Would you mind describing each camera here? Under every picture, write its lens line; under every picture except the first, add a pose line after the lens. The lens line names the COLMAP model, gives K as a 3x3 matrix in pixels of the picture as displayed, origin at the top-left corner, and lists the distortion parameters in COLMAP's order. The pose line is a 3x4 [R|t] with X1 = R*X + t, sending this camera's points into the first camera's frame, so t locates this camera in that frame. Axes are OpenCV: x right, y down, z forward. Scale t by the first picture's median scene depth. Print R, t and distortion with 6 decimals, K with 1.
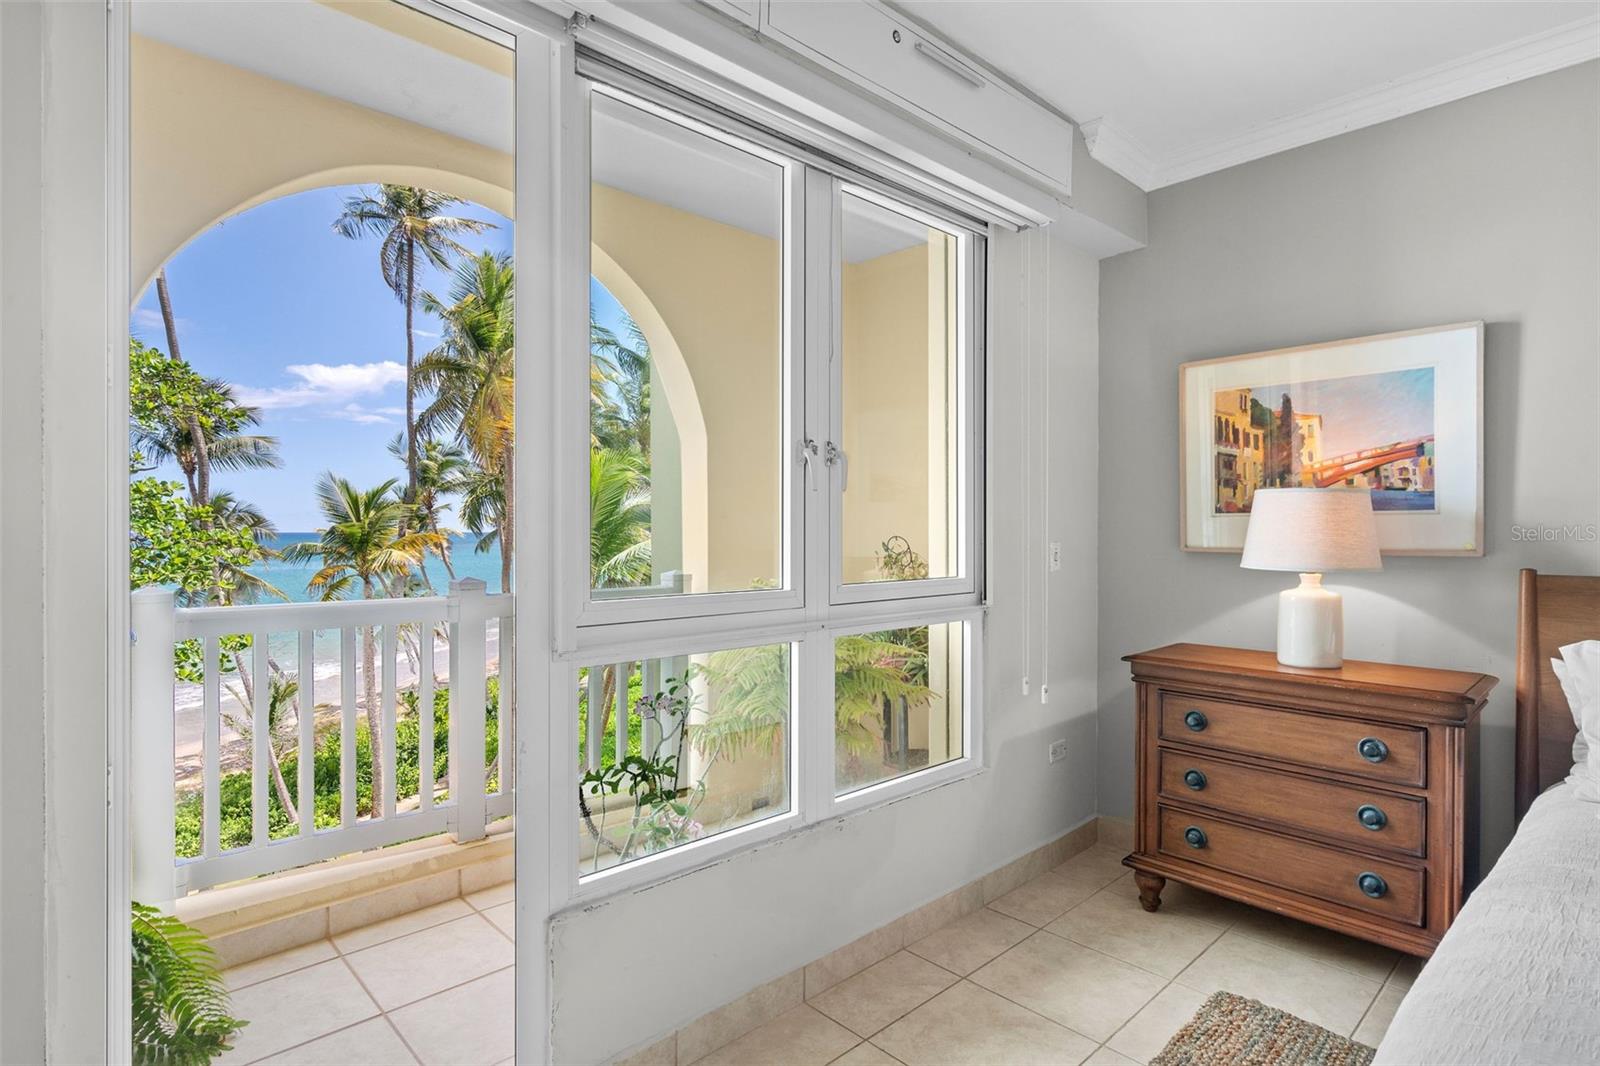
lens RADIAL K [[821.3, 0, 802.5], [0, 821.3, 526.3], [0, 0, 1]] dist [0.003586, 0.002075]
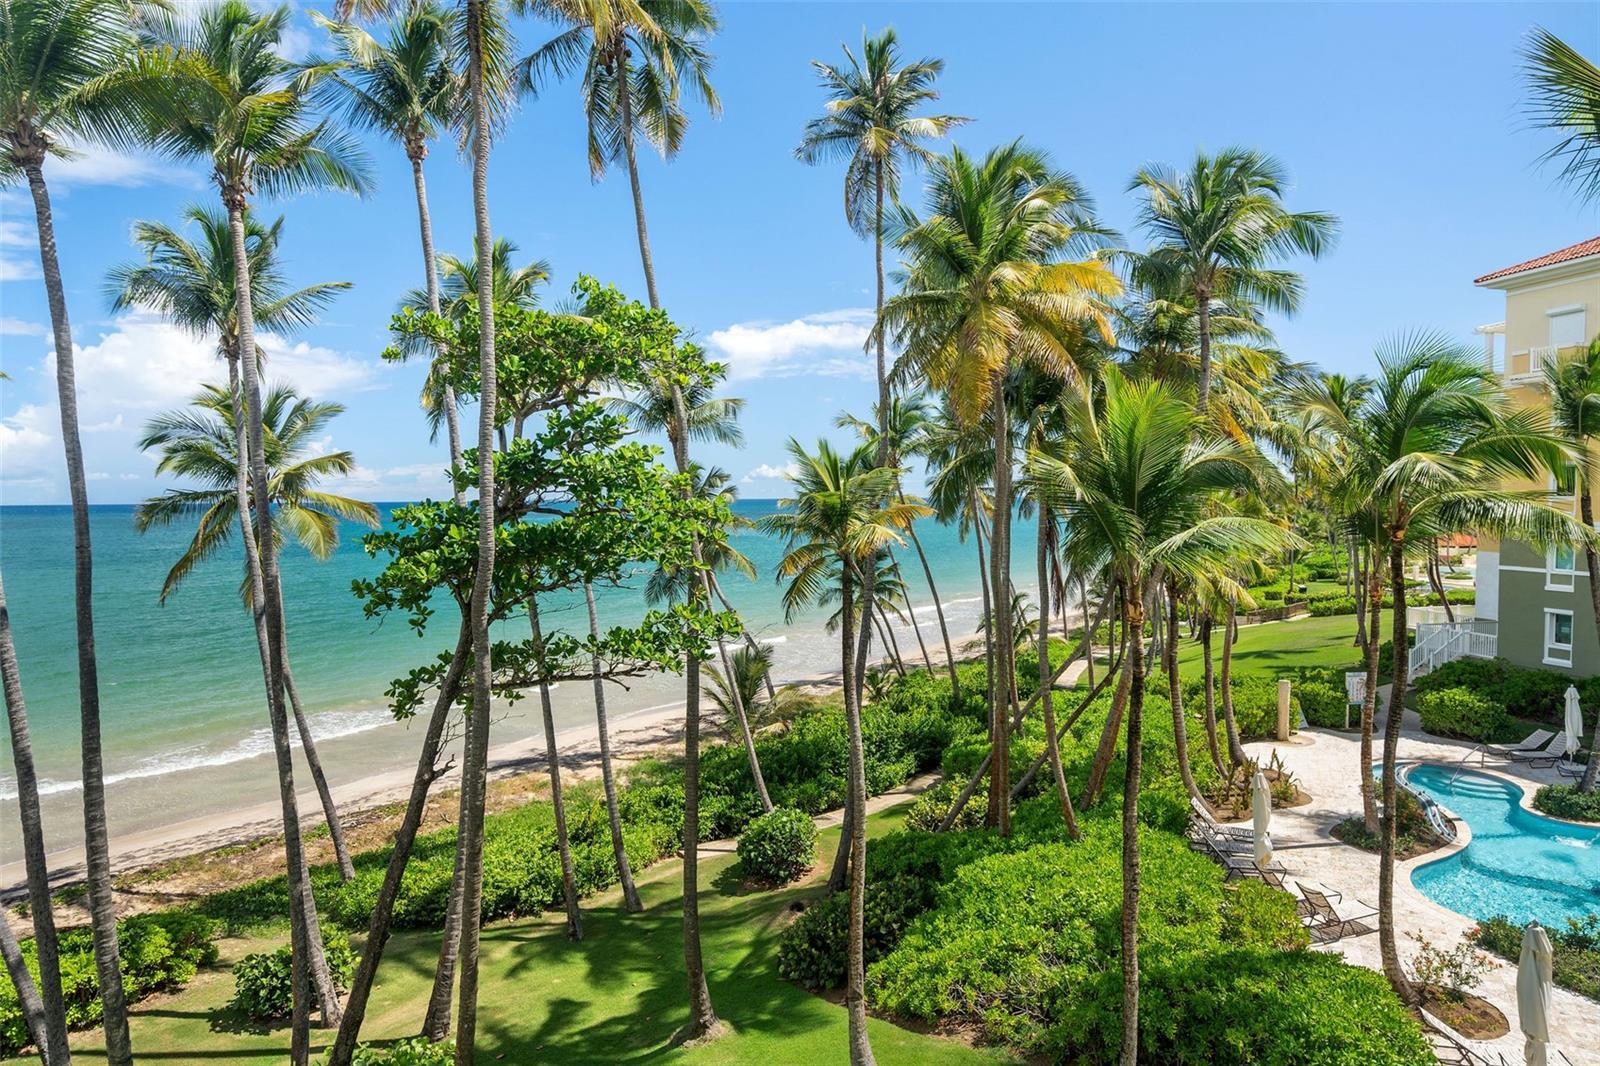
lens RADIAL K [[929.0, 0, 805.4], [0, 929.0, 530.5], [0, 0, 1]] dist [0.011033, -0.000860]
pose [[0.874533, 0.012568, -0.484803, -0.662576], [0.008445, 0.999118, 0.041135, -0.014576], [0.484892, -0.040068, 0.873656, 1.002294]]
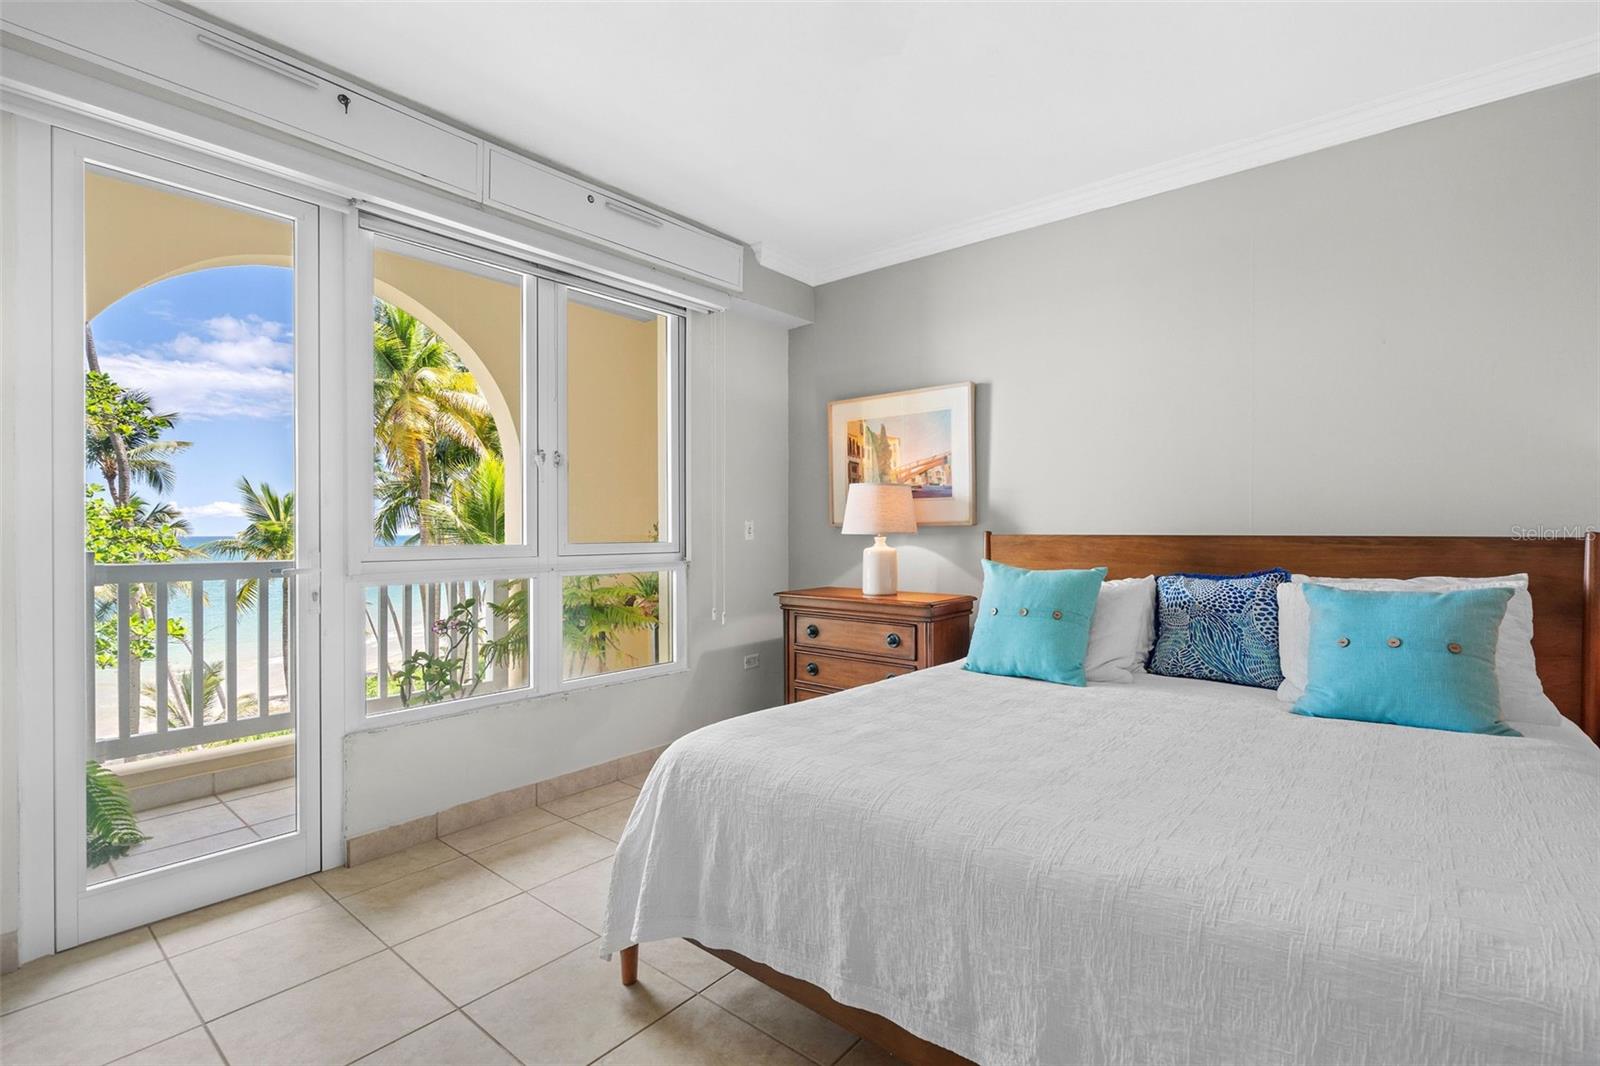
lens RADIAL K [[729.5, 0, 799.2], [0, 729.5, 529.7], [0, 0, 1]] dist [0.000196, 0.000337]
pose [[0.993189, -0.002851, 0.116479, 0.271931], [0.002613, 0.999994, 0.002190, 0.036453], [-0.116484, -0.001871, 0.993191, -0.358248]]
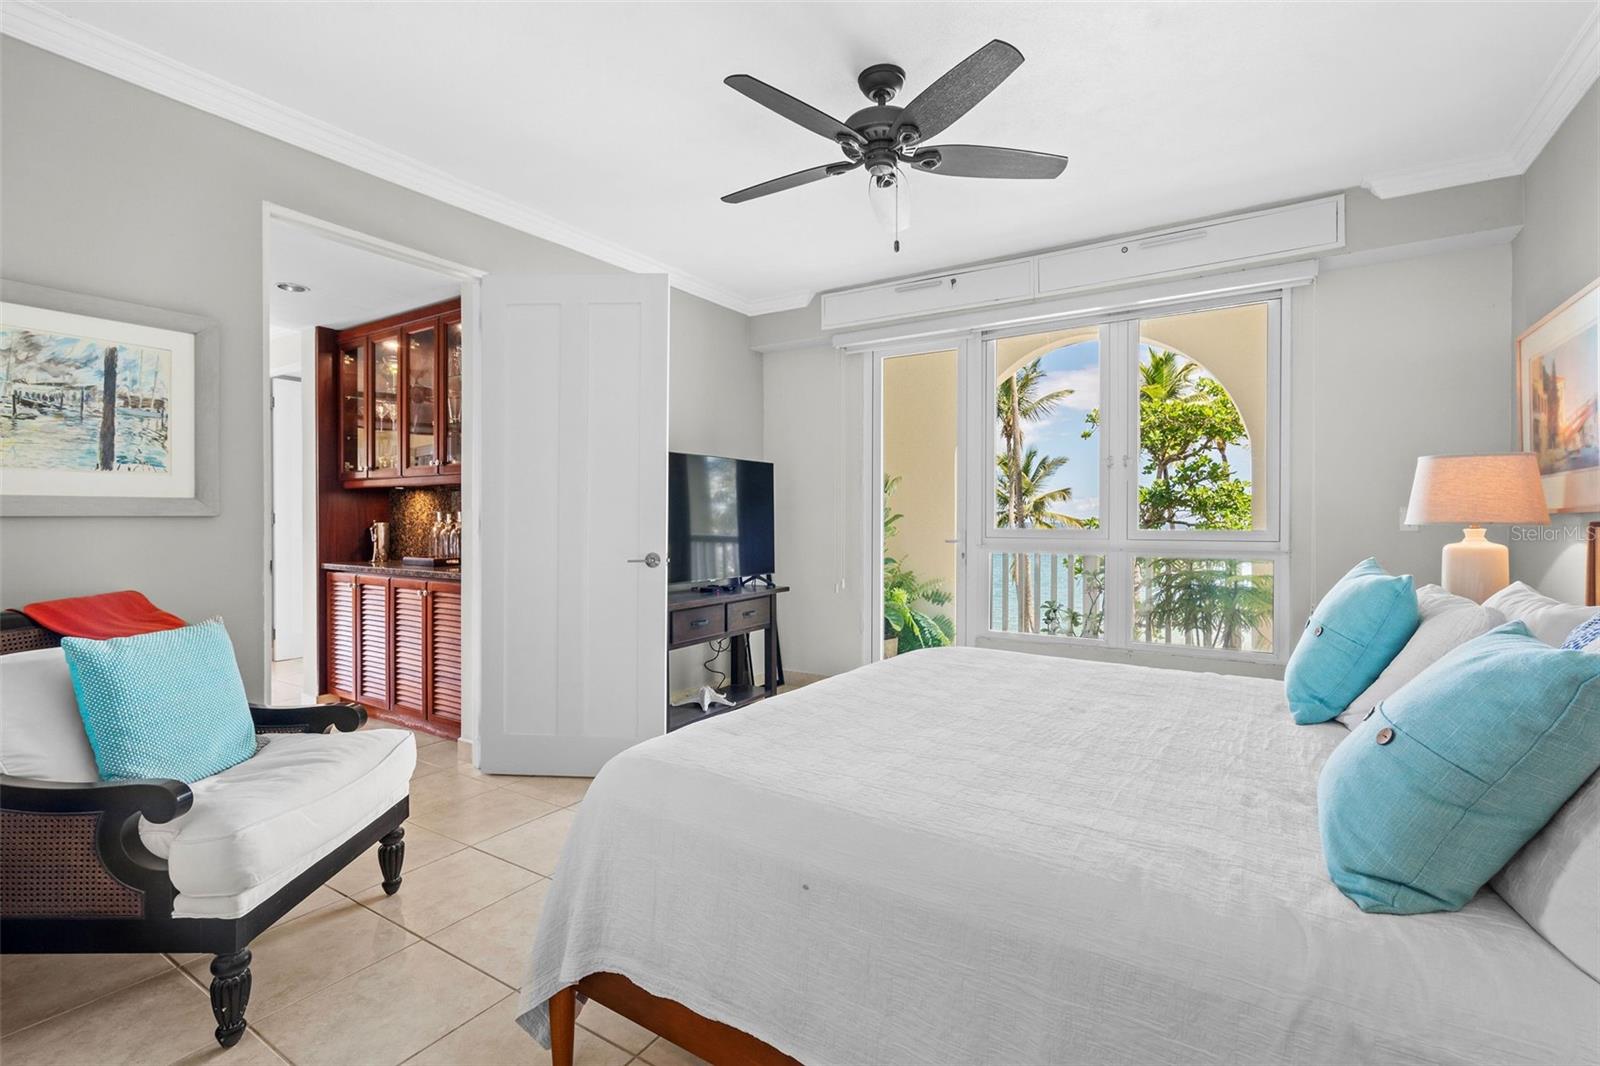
lens RADIAL K [[729.5, 0, 799.7], [0, 729.5, 522.2], [0, 0, 1]] dist [0.000196, 0.000337]
pose [[0.240352, 0.004322, -0.970676, 1.263221], [0.001626, 0.999987, 0.004855, 0.038043], [0.970684, -0.002745, 0.240342, -0.141545]]
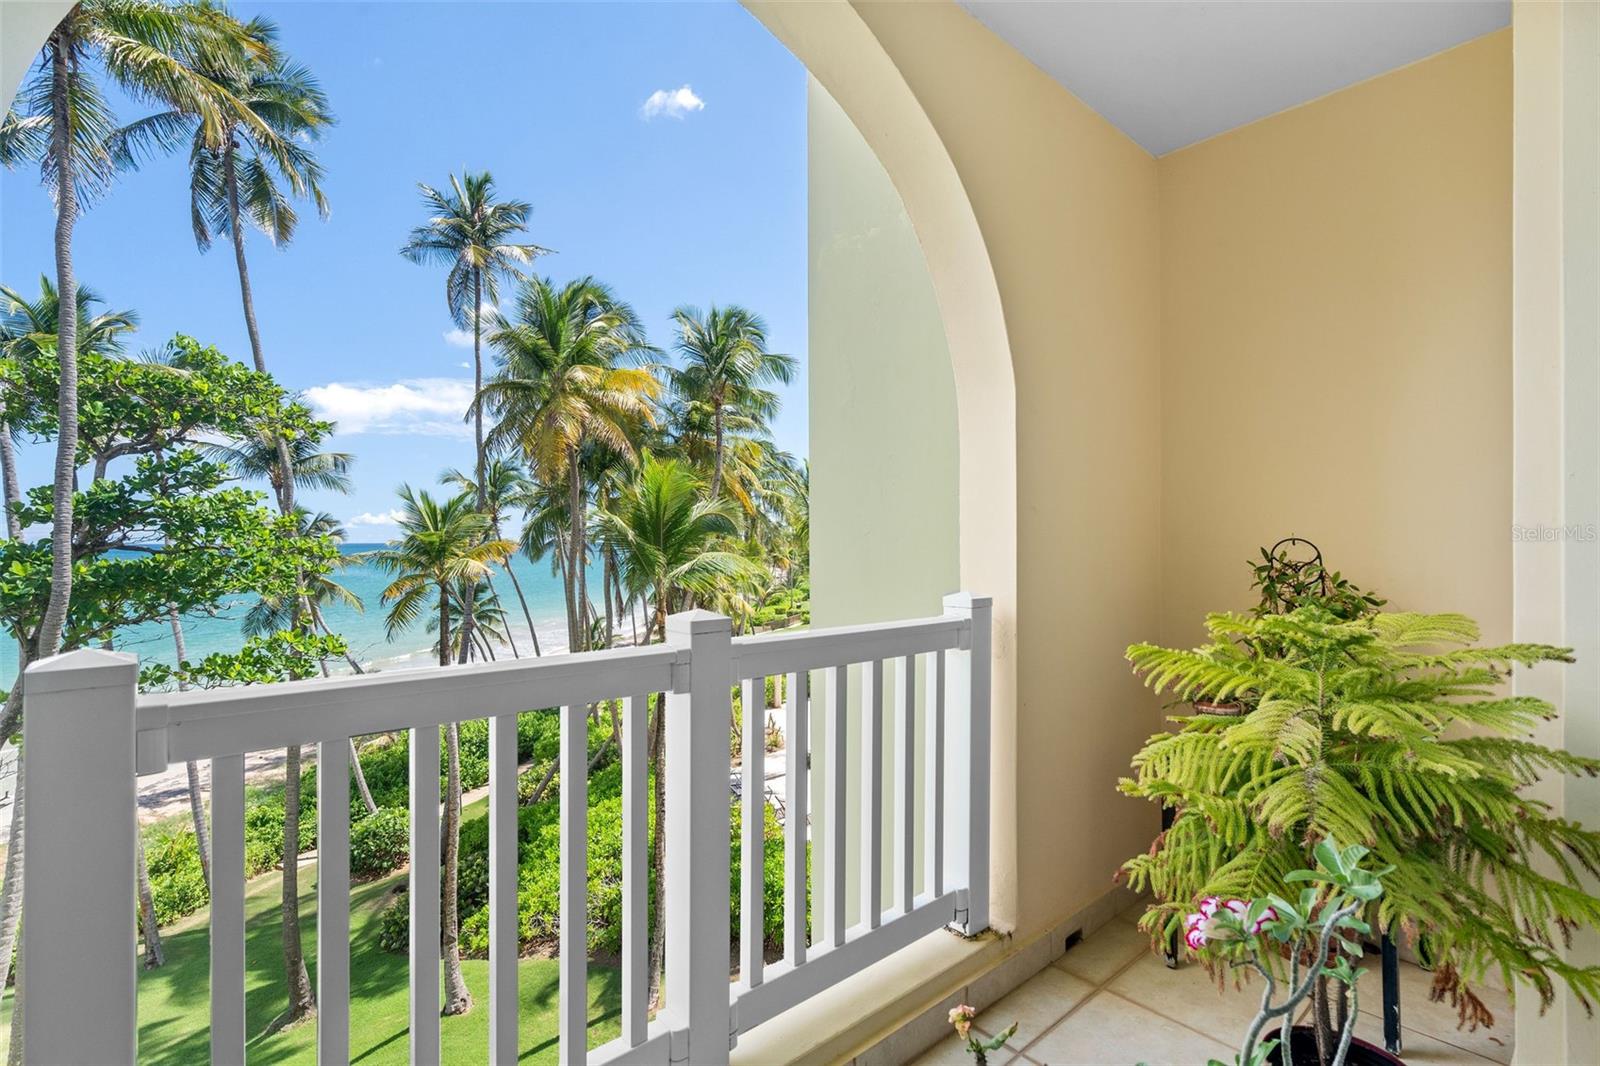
lens RADIAL K [[729.5, 0, 789.3], [0, 729.5, 538.7], [0, 0, 1]] dist [0.000196, 0.000337]
pose [[0.999477, -0.000352, -0.032326, -0.395104], [0.000454, 0.999995, 0.003142, 0.009483], [0.032325, -0.003155, 0.999472, 0.616754]]
